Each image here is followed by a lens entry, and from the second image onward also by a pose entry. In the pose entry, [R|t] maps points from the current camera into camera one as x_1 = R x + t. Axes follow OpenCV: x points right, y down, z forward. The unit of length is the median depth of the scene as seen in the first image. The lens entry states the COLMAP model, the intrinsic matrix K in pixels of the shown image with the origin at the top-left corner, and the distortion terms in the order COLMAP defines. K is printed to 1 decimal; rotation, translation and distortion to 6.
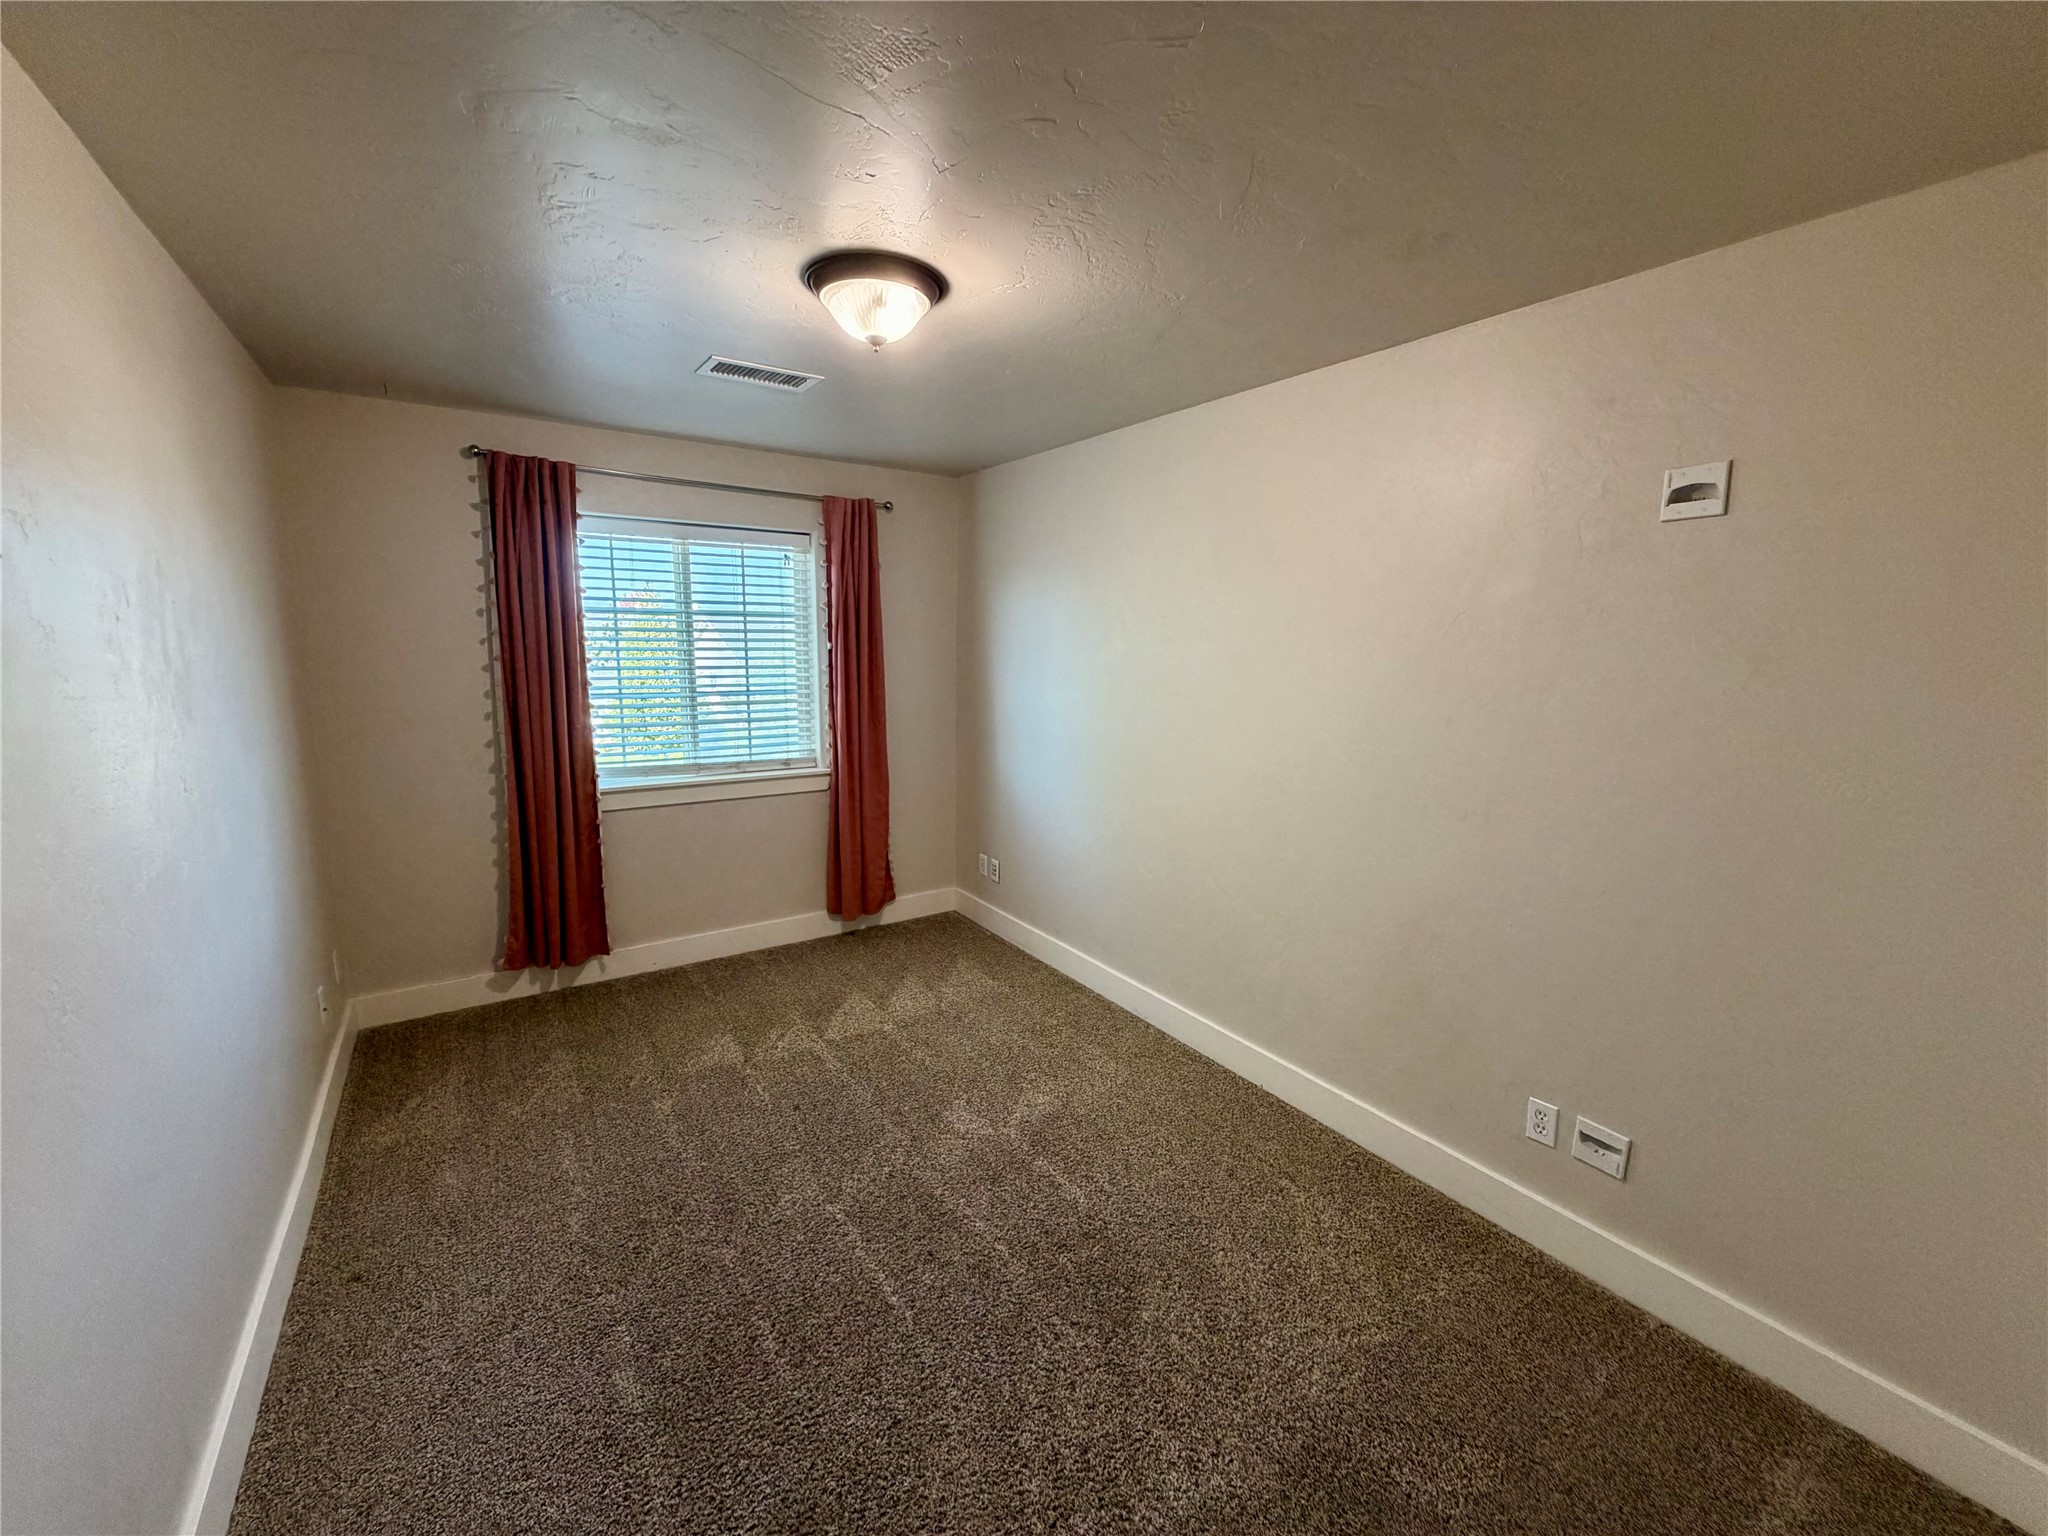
lens RADIAL K [[820.5, 0, 1018.6], [0, 820.5, 769.1], [0, 0, 1]] dist [0.000968, 0.000075]
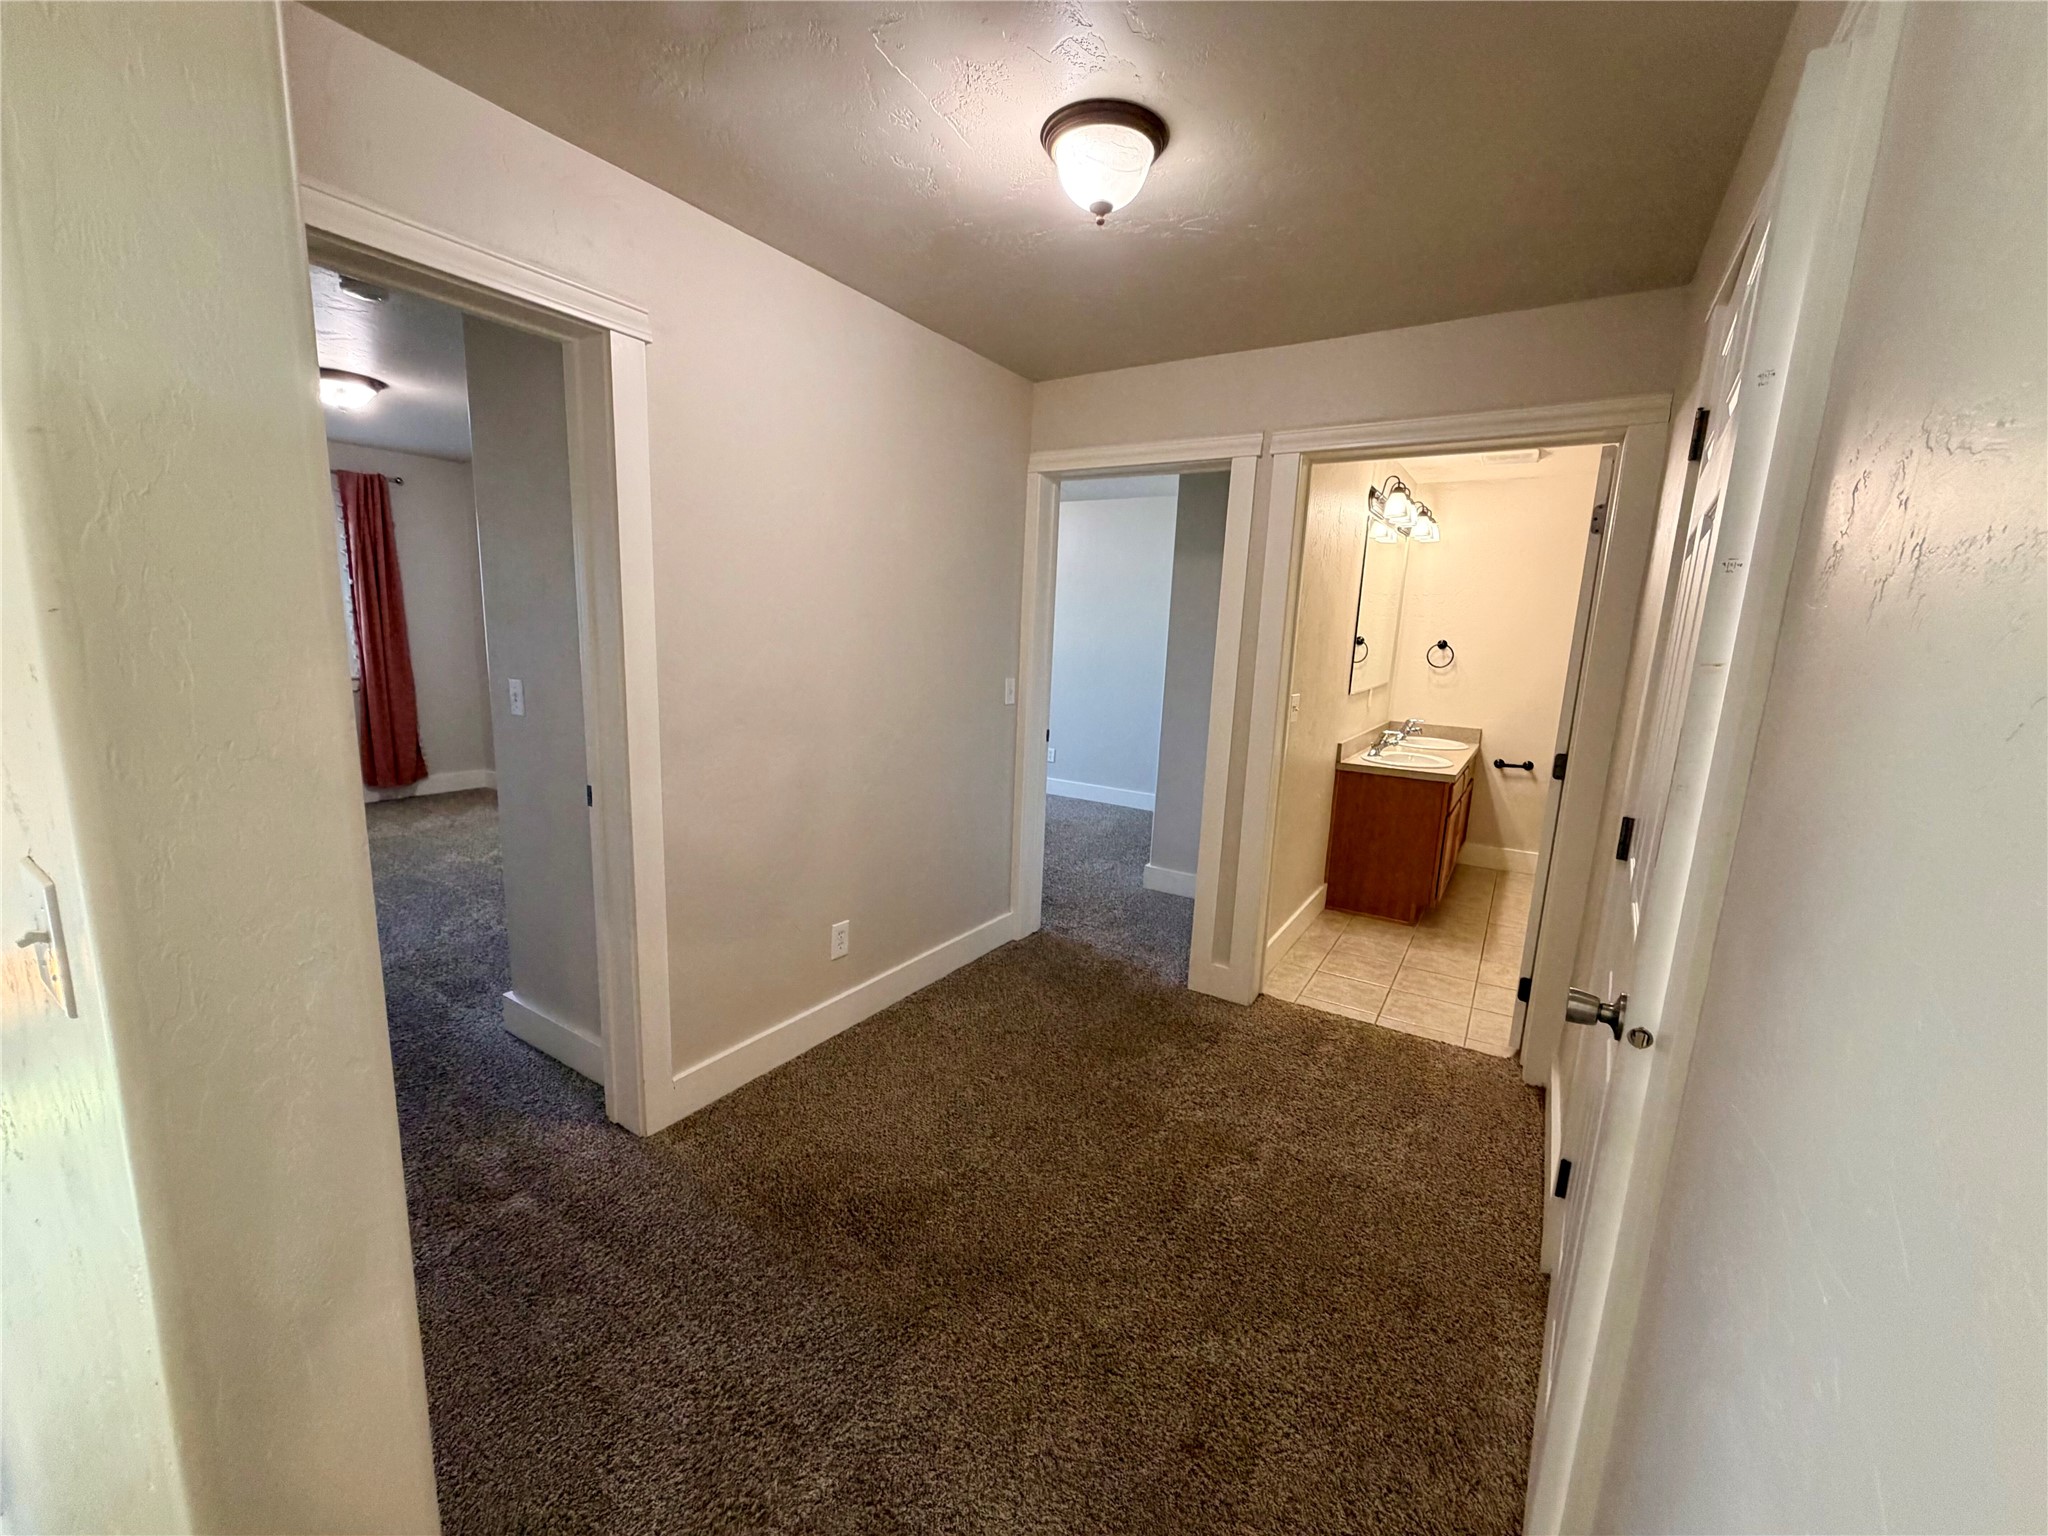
lens RADIAL K [[820.5, 0, 1018.6], [0, 820.5, 769.1], [0, 0, 1]] dist [0.000968, 0.000075]
pose [[0.918799, -0.046515, 0.391976, 0.233309], [0.034377, 0.998689, 0.037932, 0.143173], [-0.393227, -0.021377, 0.919193, -0.675652]]
